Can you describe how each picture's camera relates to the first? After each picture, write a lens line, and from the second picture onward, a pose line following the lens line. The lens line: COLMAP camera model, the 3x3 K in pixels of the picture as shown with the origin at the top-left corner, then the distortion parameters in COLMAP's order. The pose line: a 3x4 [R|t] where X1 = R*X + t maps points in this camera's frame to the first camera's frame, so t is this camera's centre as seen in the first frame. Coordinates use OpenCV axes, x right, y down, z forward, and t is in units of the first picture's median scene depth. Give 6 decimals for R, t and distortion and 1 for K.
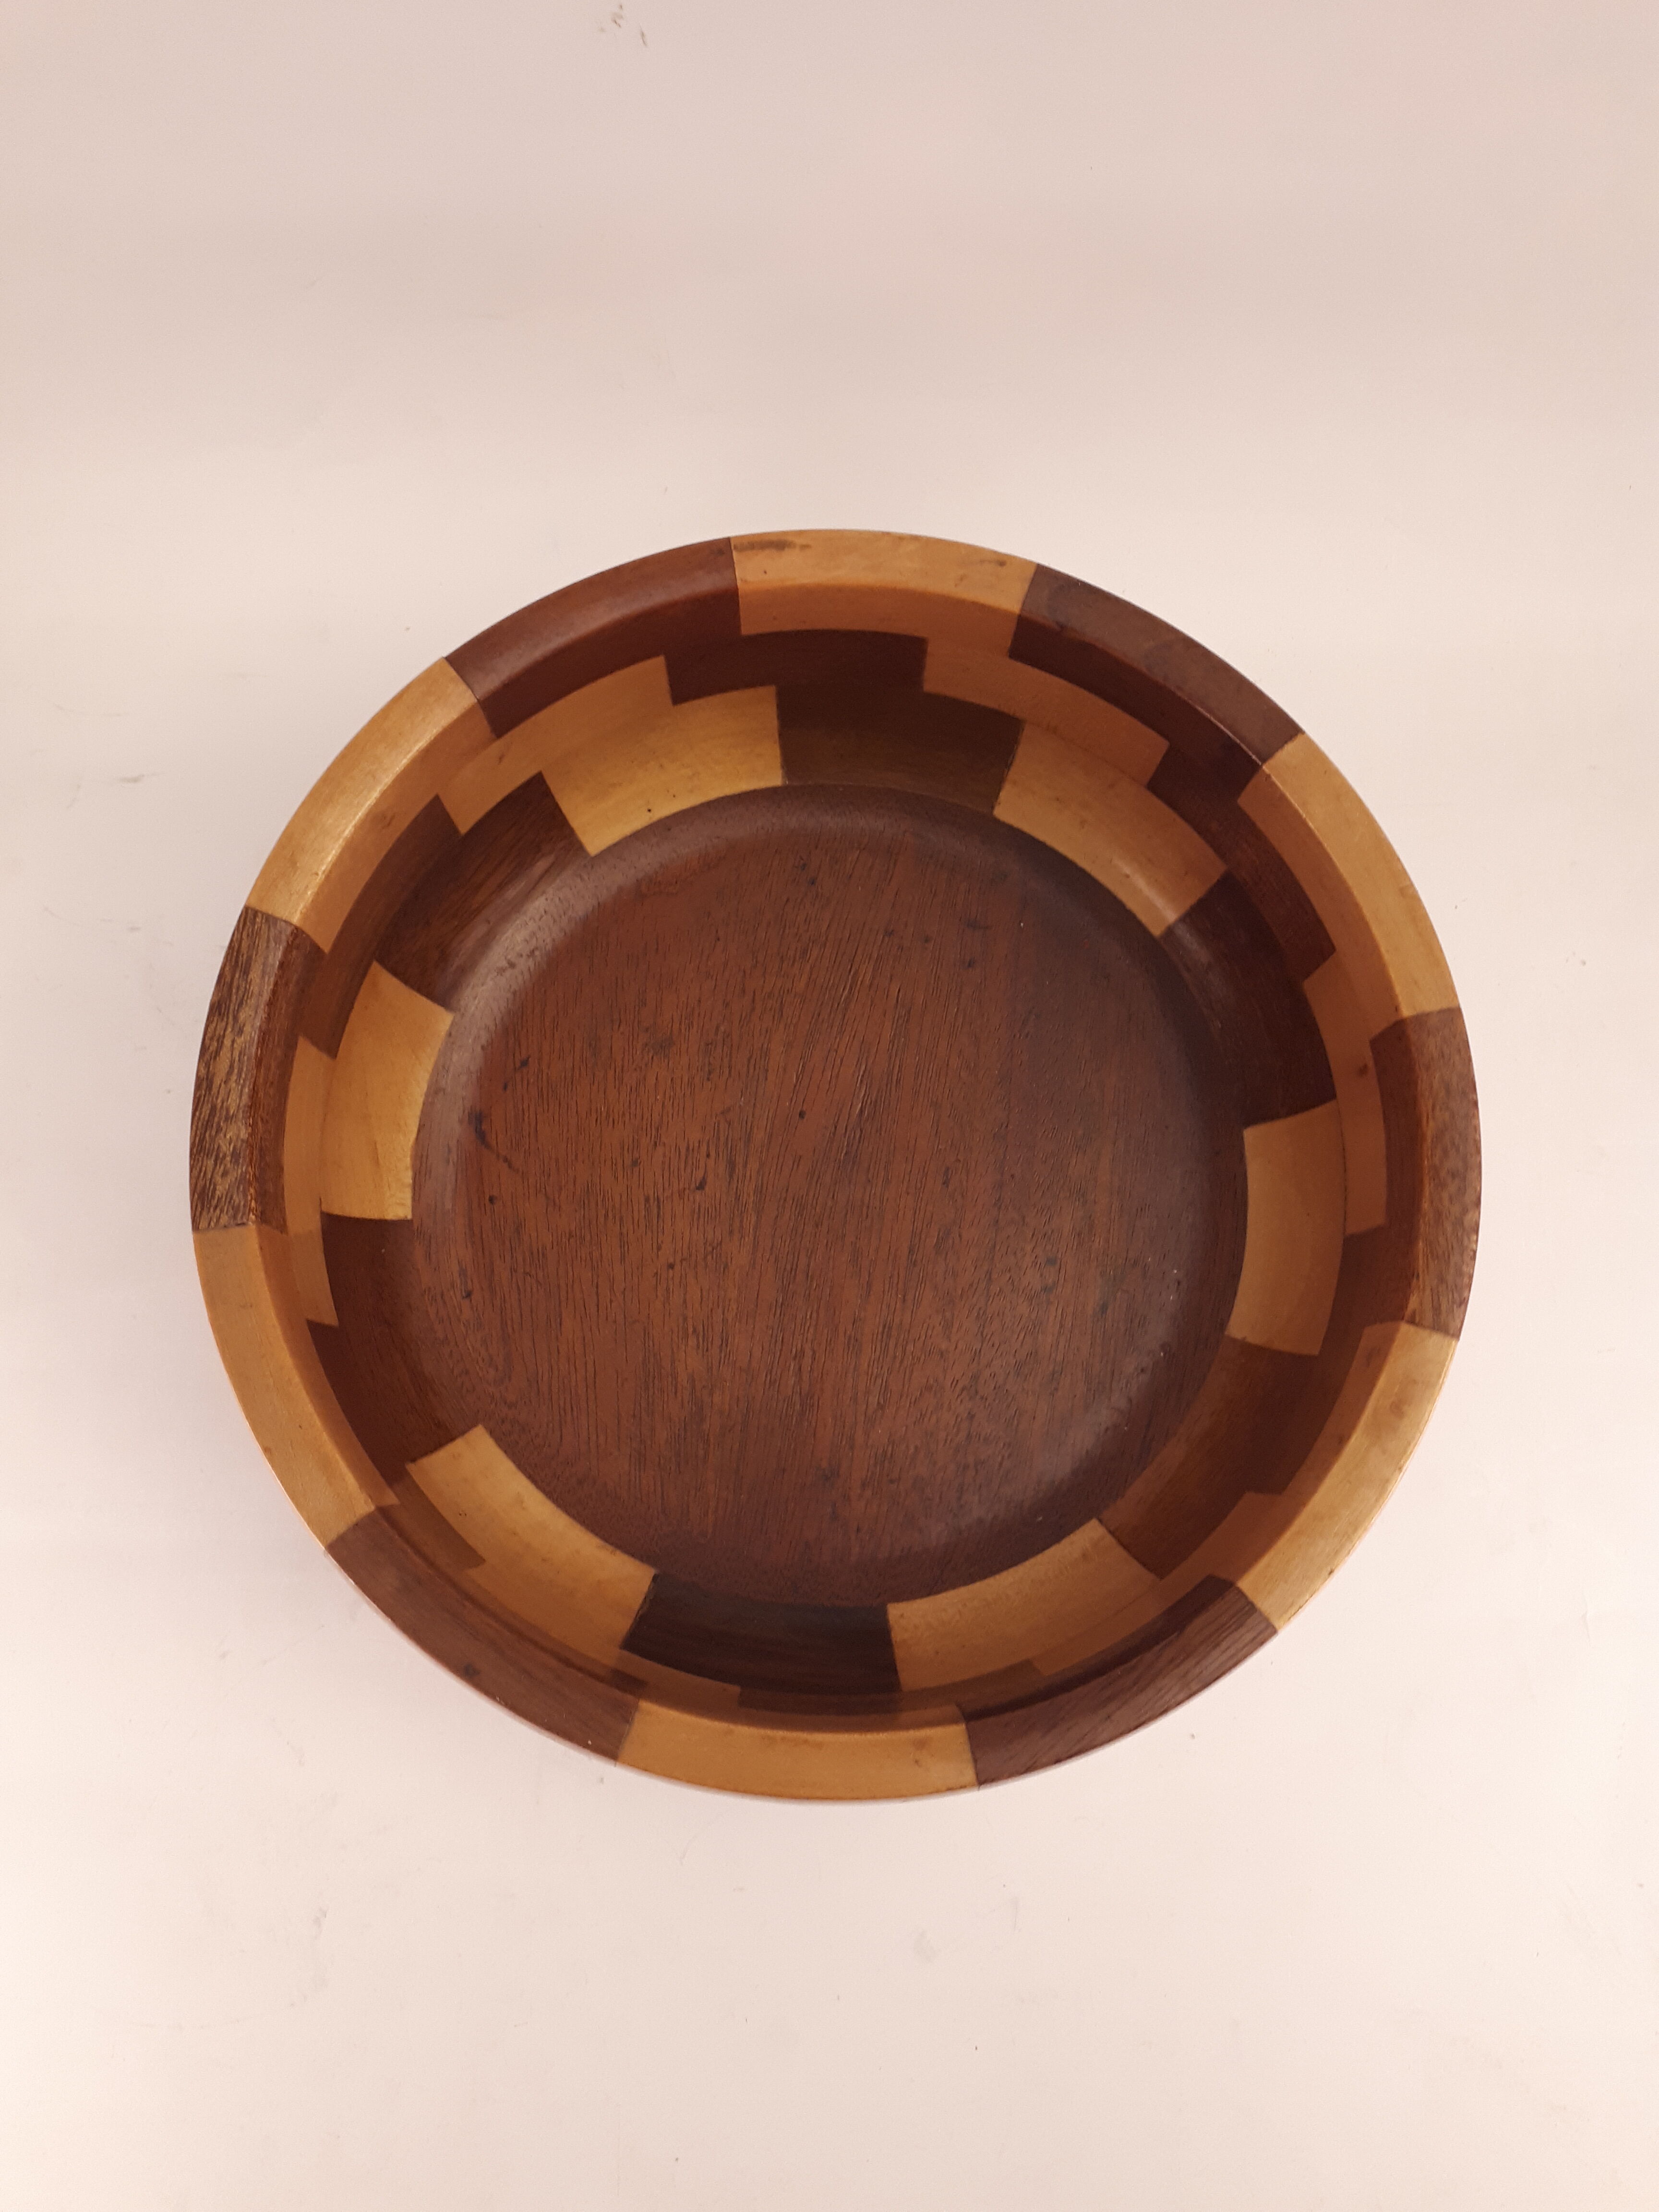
lens RADIAL K [[1707.8, 0, 824.5], [0, 1707.8, 1094.6], [0, 0, 1]] dist [0.035748, -0.016458]
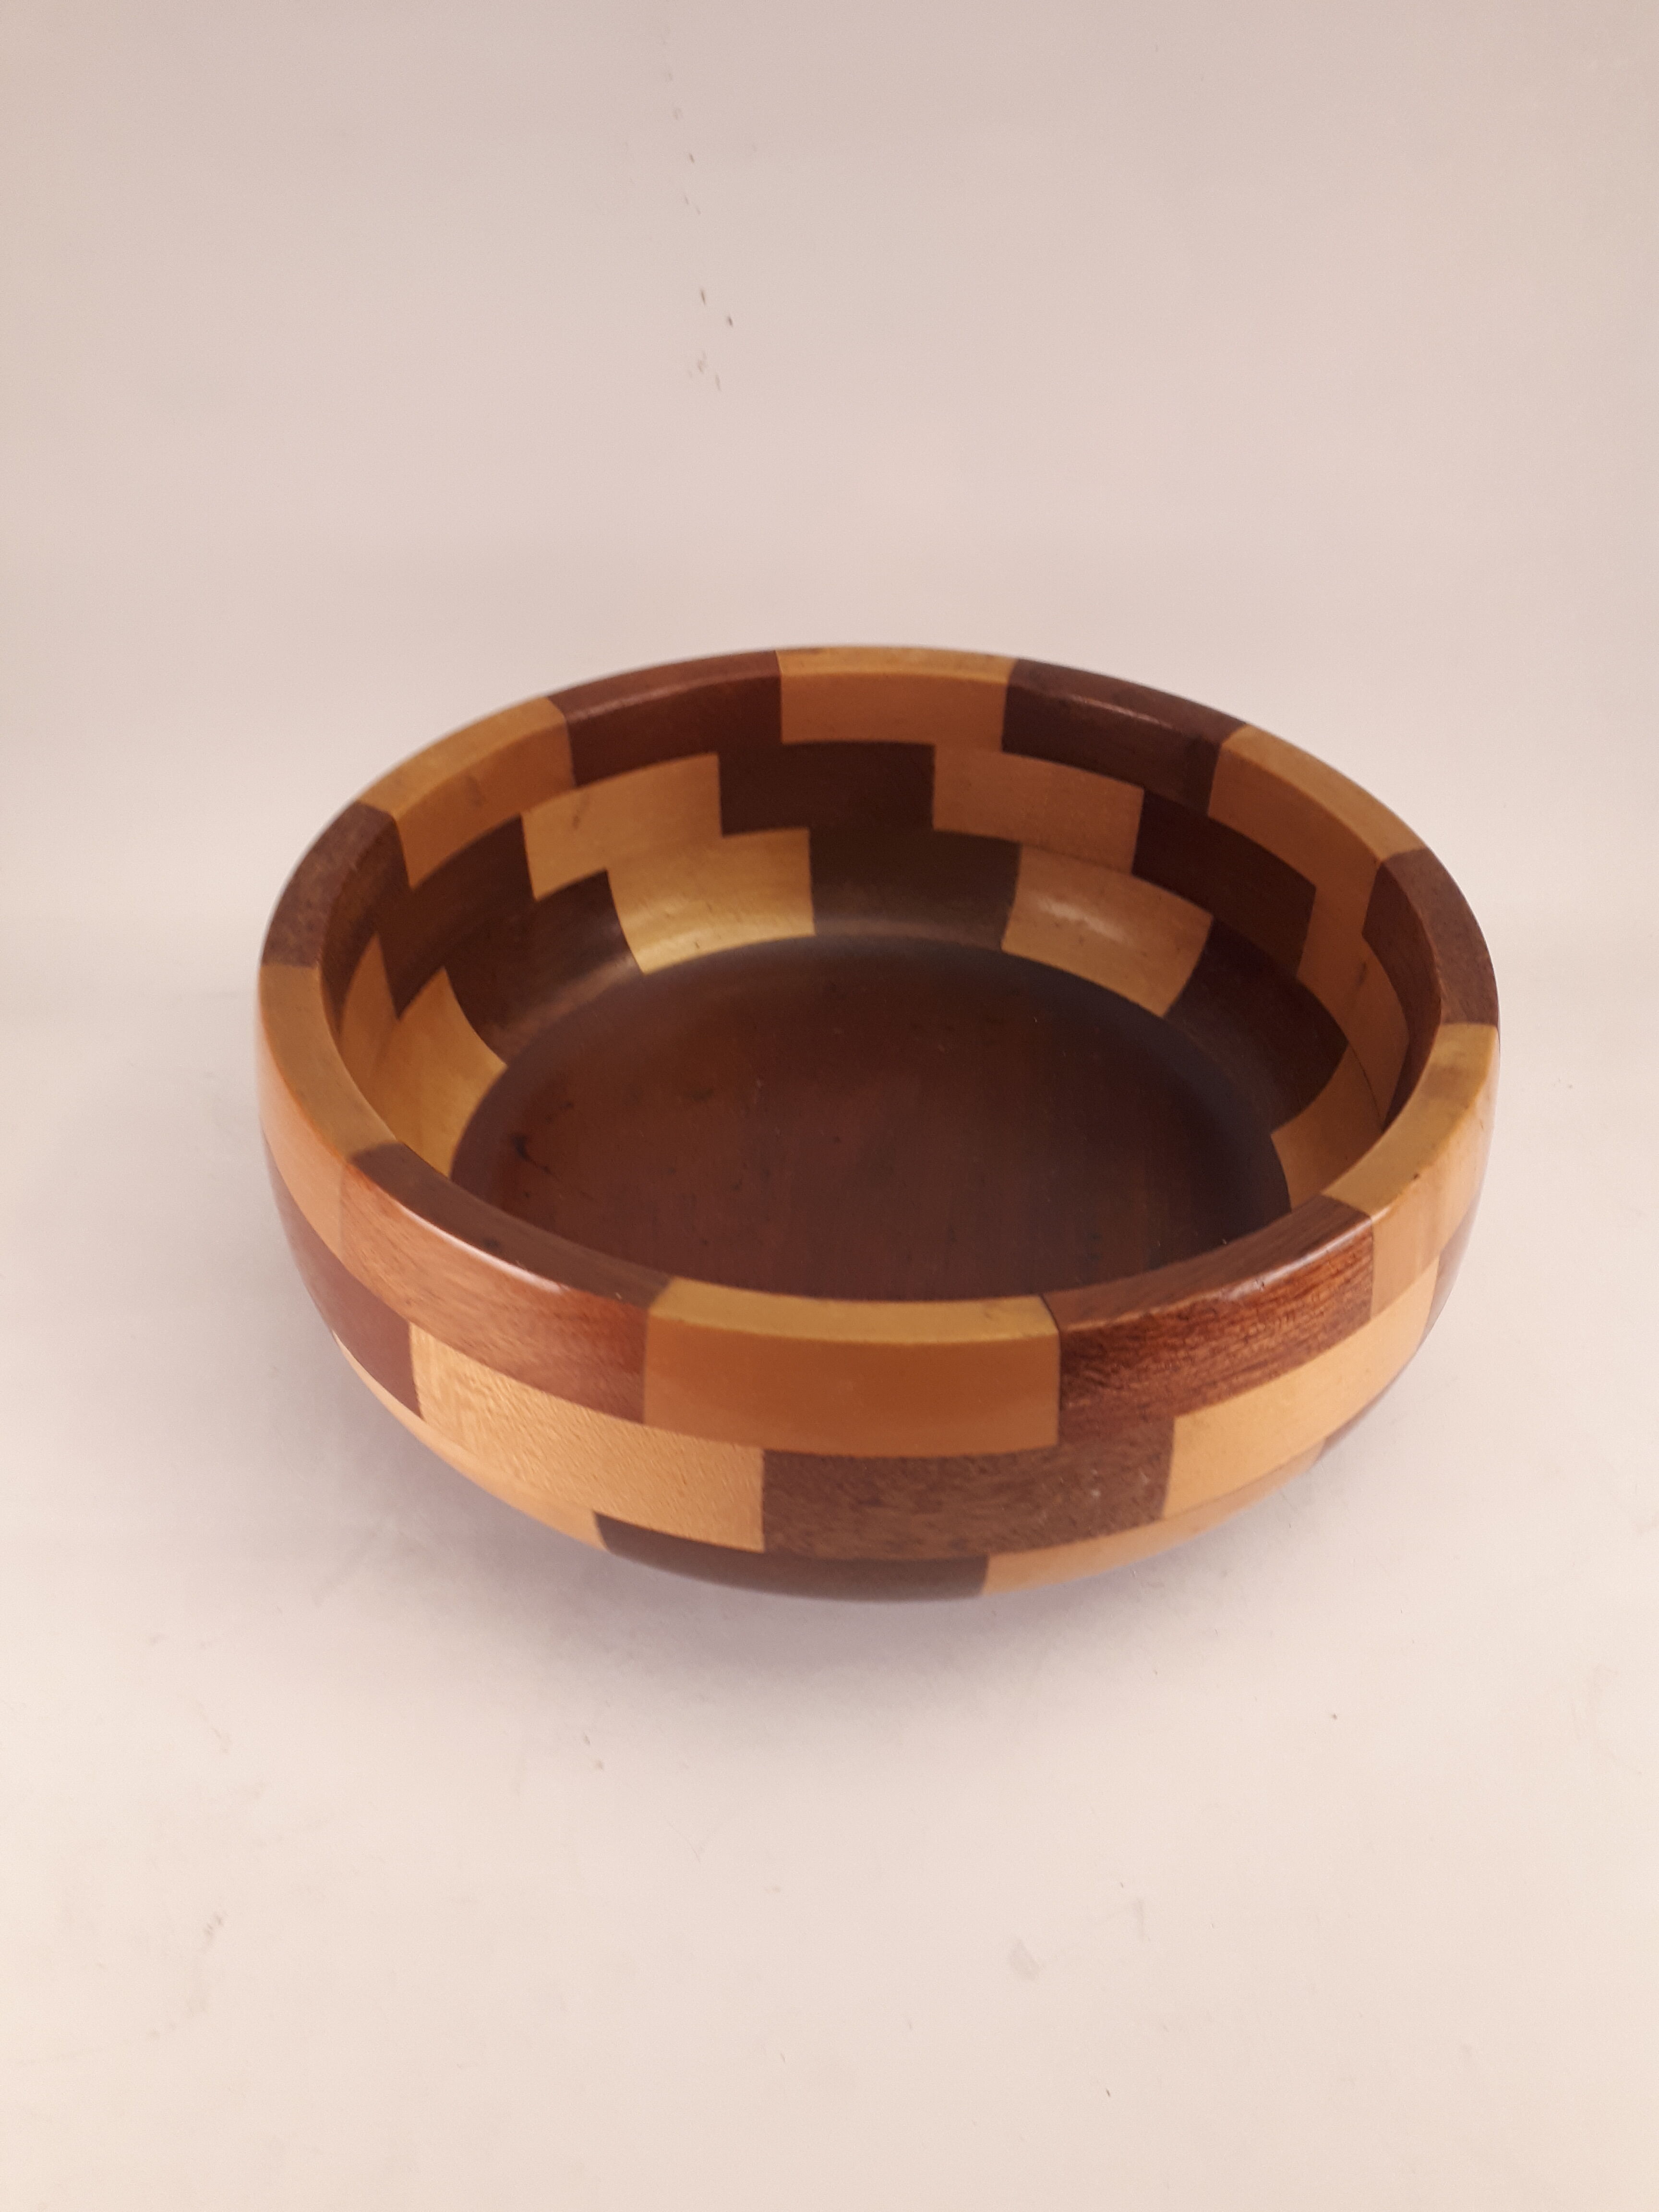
lens RADIAL K [[1707.8, 0, 826.8], [0, 1707.8, 1117.2], [0, 0, 1]] dist [0.035748, -0.016458]
pose [[0.999867, -0.016113, 0.002601, -0.022371], [0.014339, 0.791006, -0.611640, 0.656153], [0.007798, 0.611596, 0.791132, 0.192166]]
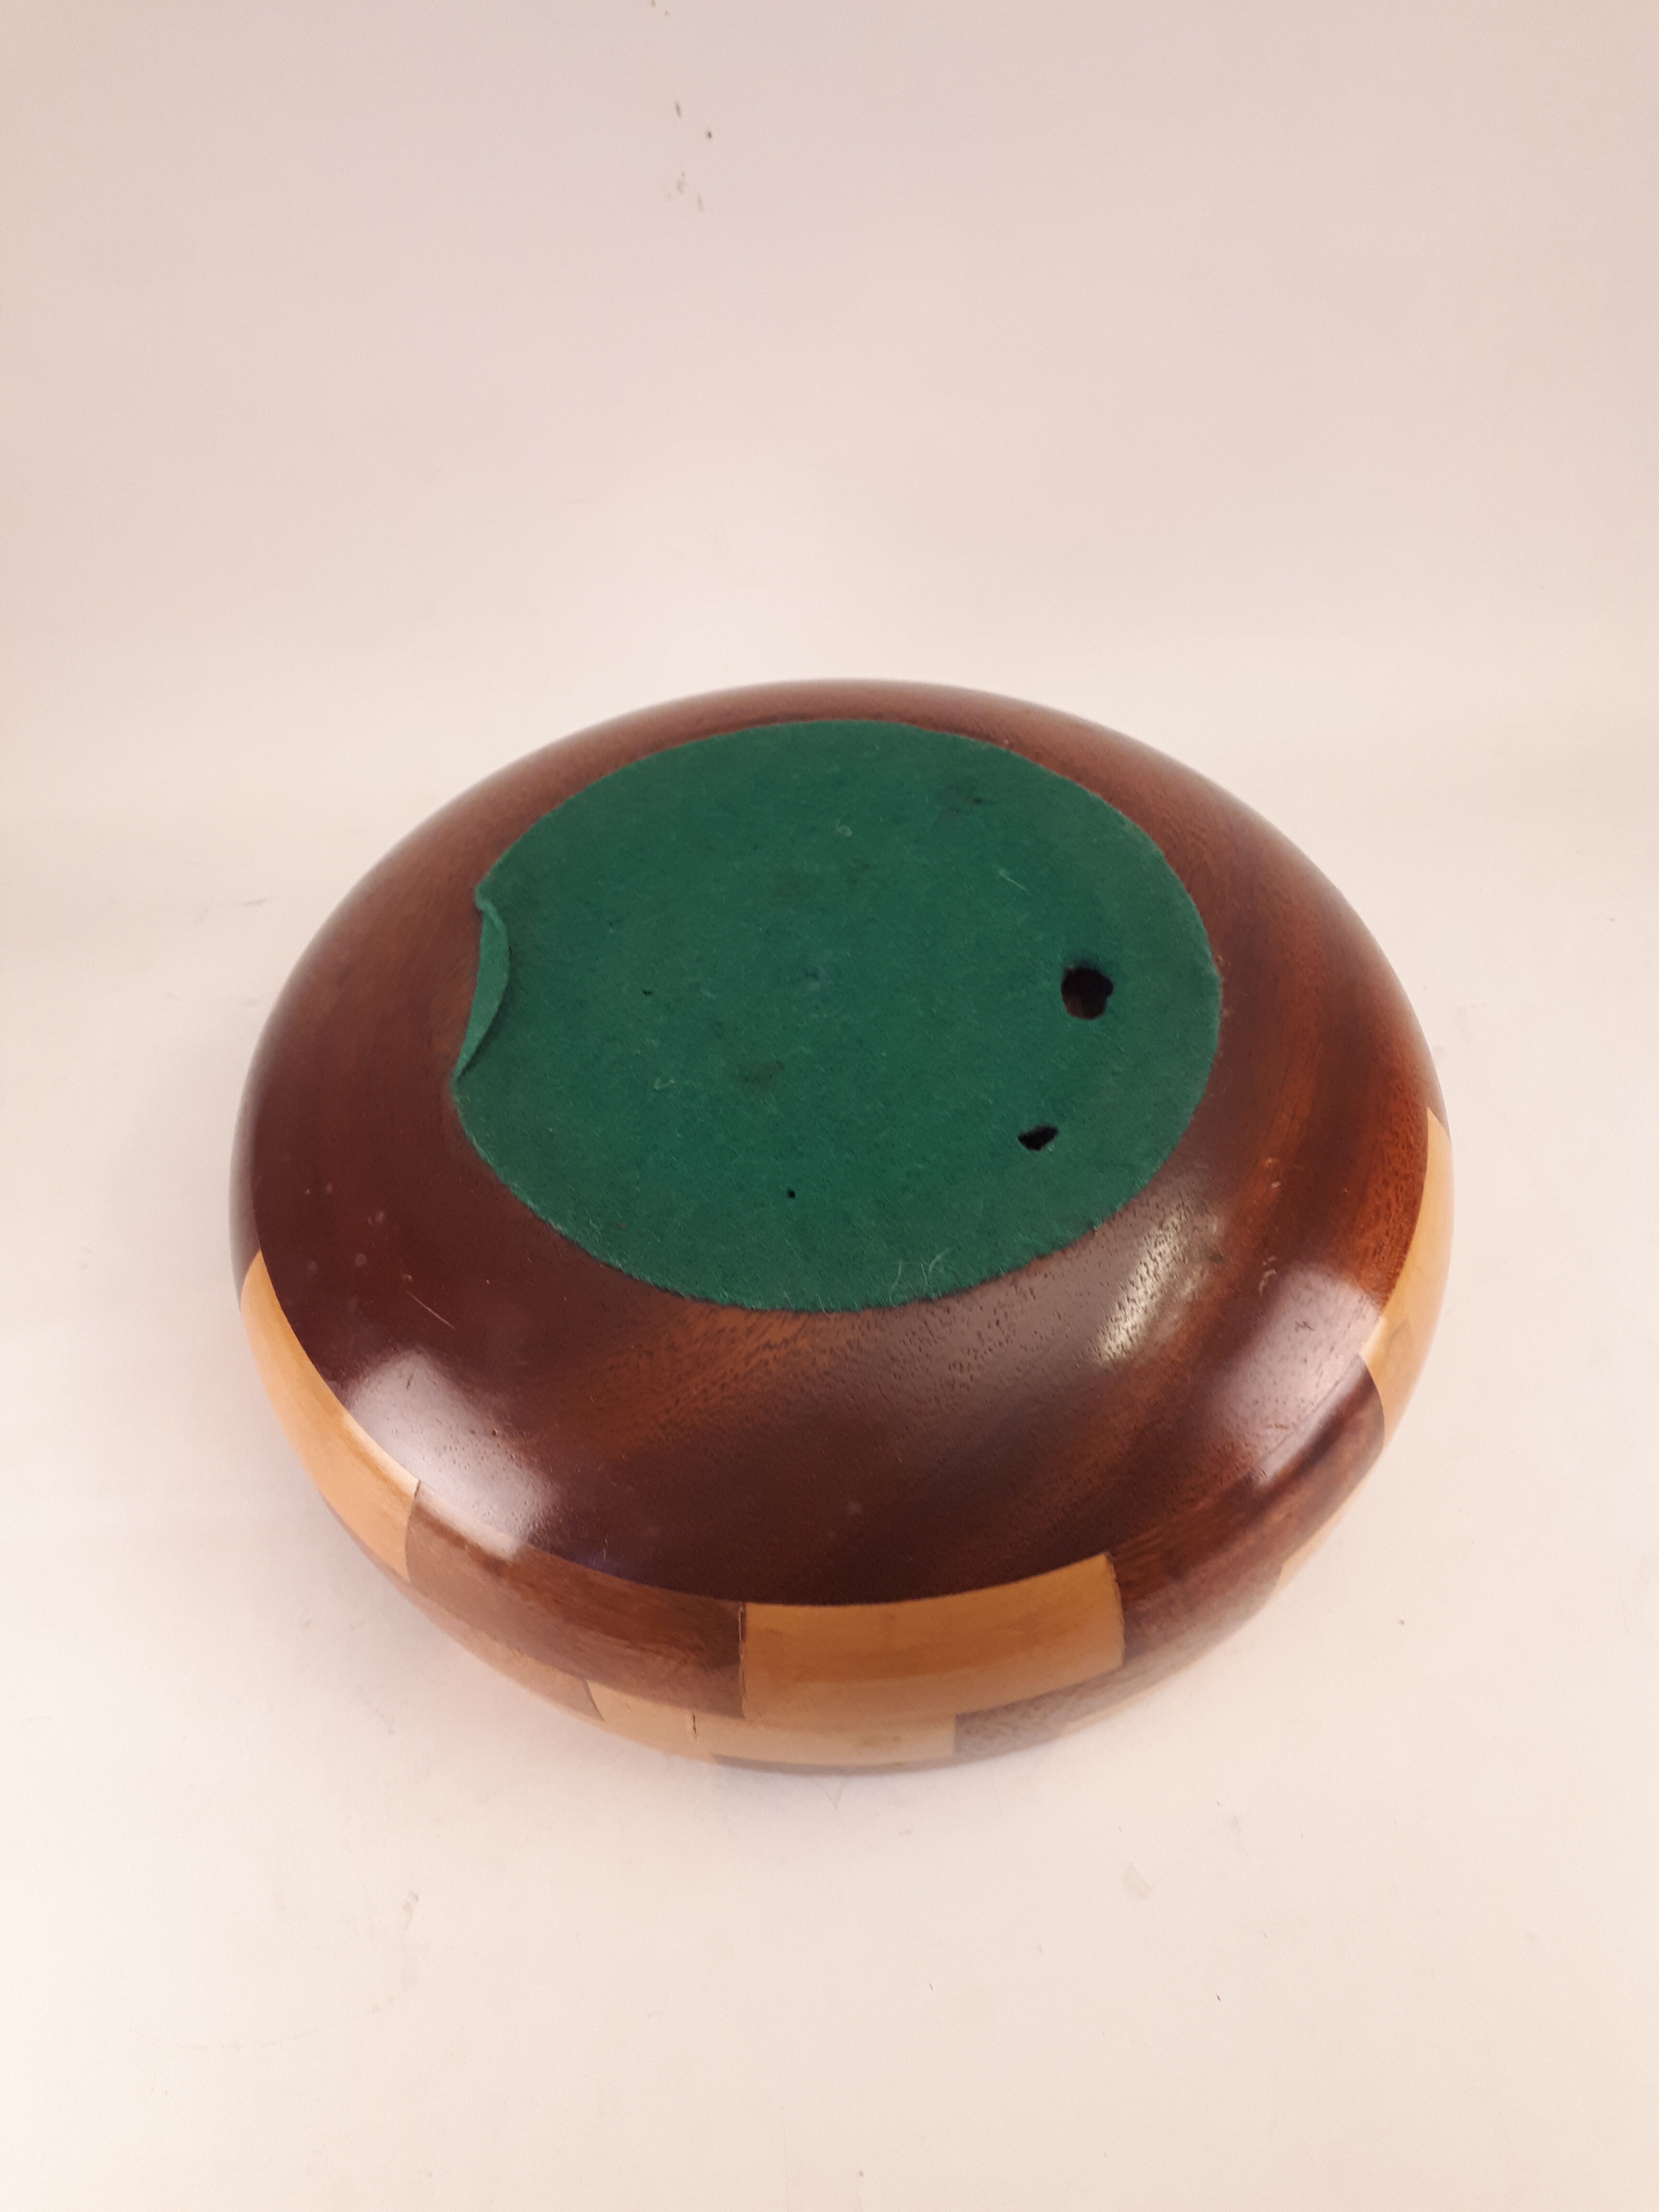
lens RADIAL K [[1707.8, 0, 830.3], [0, 1707.8, 1096.9], [0, 0, 1]] dist [0.035748, -0.016458]
pose [[0.996305, -0.085603, 0.006932, -0.061794], [0.080253, 0.899213, -0.430087, 0.497421], [0.030584, 0.429054, 0.902761, 0.083727]]
